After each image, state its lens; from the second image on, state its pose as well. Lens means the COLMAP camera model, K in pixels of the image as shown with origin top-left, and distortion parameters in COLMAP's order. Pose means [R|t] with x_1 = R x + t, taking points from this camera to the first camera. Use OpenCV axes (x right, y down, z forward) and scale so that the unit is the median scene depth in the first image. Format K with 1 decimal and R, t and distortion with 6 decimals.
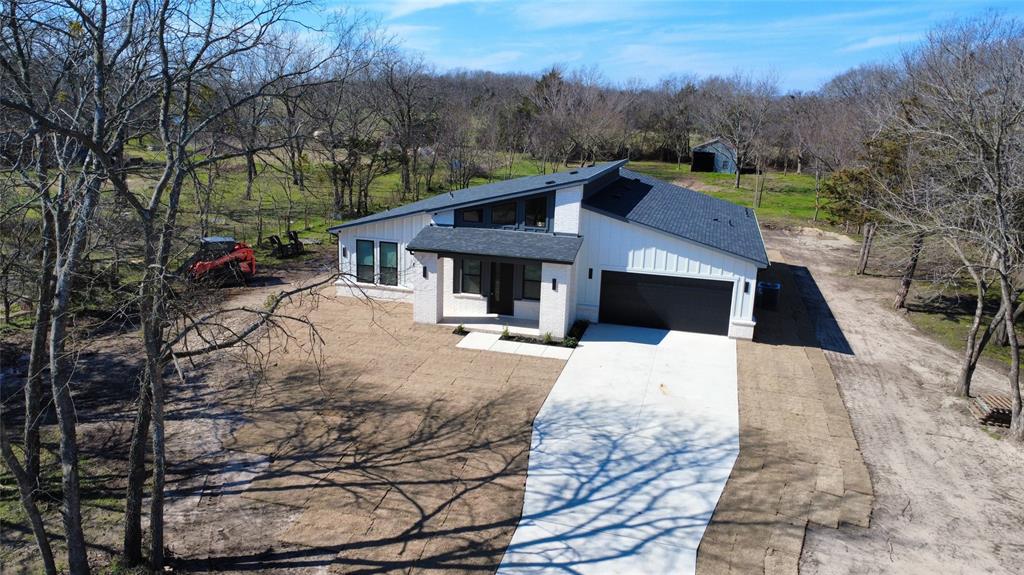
lens RADIAL K [[764.0, 0, 514.7], [0, 764.0, 292.1], [0, 0, 1]] dist [0.003184, -0.000071]
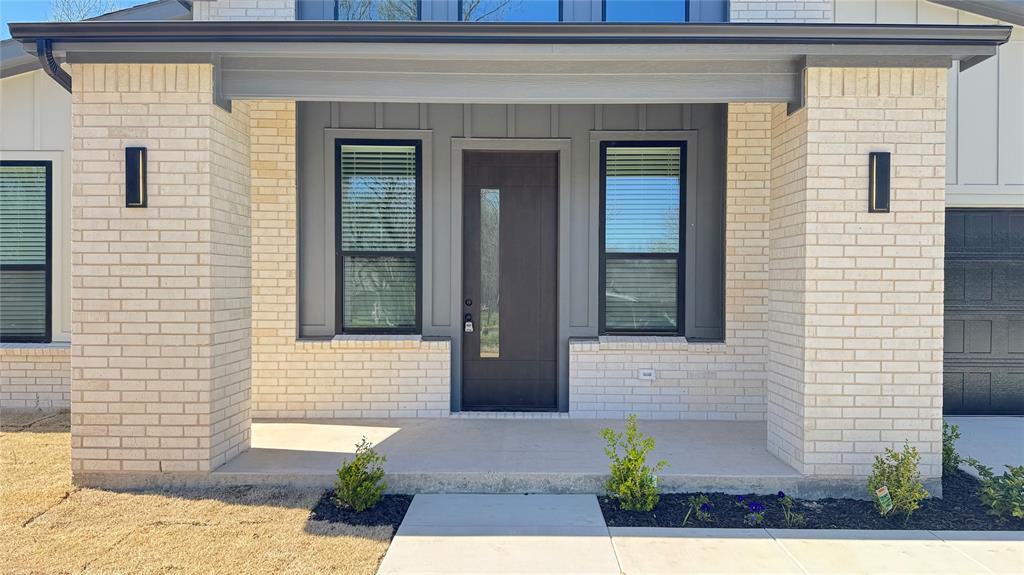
lens RADIAL K [[718.8, 0, 517.3], [0, 718.8, 289.9], [0, 0, 1]] dist [0.132797, -0.213741]
pose [[0.969068, -0.034235, 0.244410, -0.093464], [0.089116, 0.972054, -0.217183, 0.056242], [-0.230144, 0.232246, 0.945037, 1.046240]]
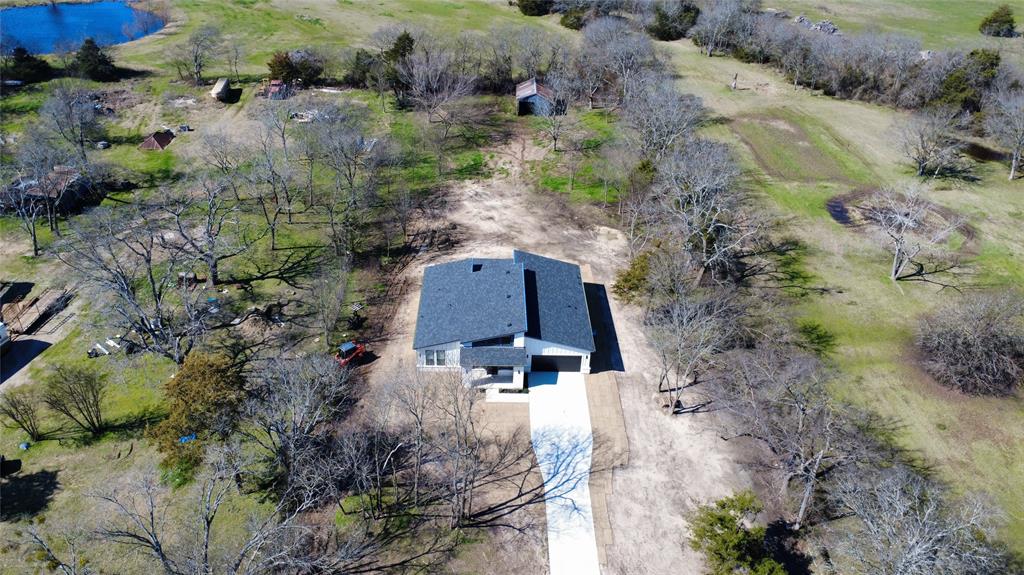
lens RADIAL K [[764.0, 0, 514.7], [0, 764.0, 292.1], [0, 0, 1]] dist [0.003184, -0.000071]
pose [[0.960616, -0.150373, 0.233678, -0.656376], [0.066406, 0.940791, 0.332418, -1.402967], [-0.269829, -0.303809, 0.913725, -1.616003]]
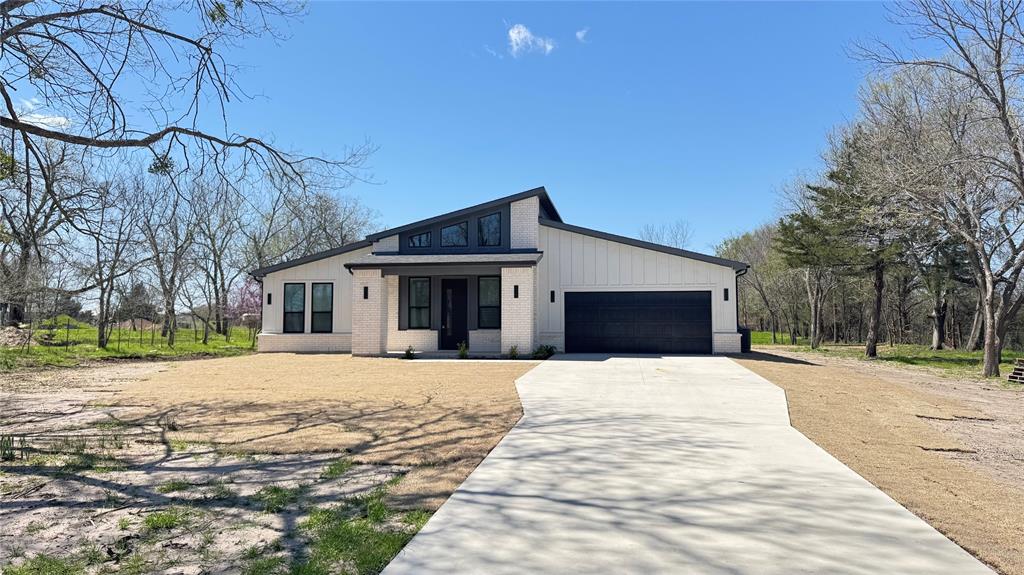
lens RADIAL K [[718.8, 0, 517.3], [0, 718.8, 289.9], [0, 0, 1]] dist [0.132797, -0.213741]
pose [[0.993514, -0.032828, 0.108871, -0.045219], [0.063050, 0.955804, -0.287164, 0.275911], [-0.094632, 0.292166, 0.951674, 0.254810]]
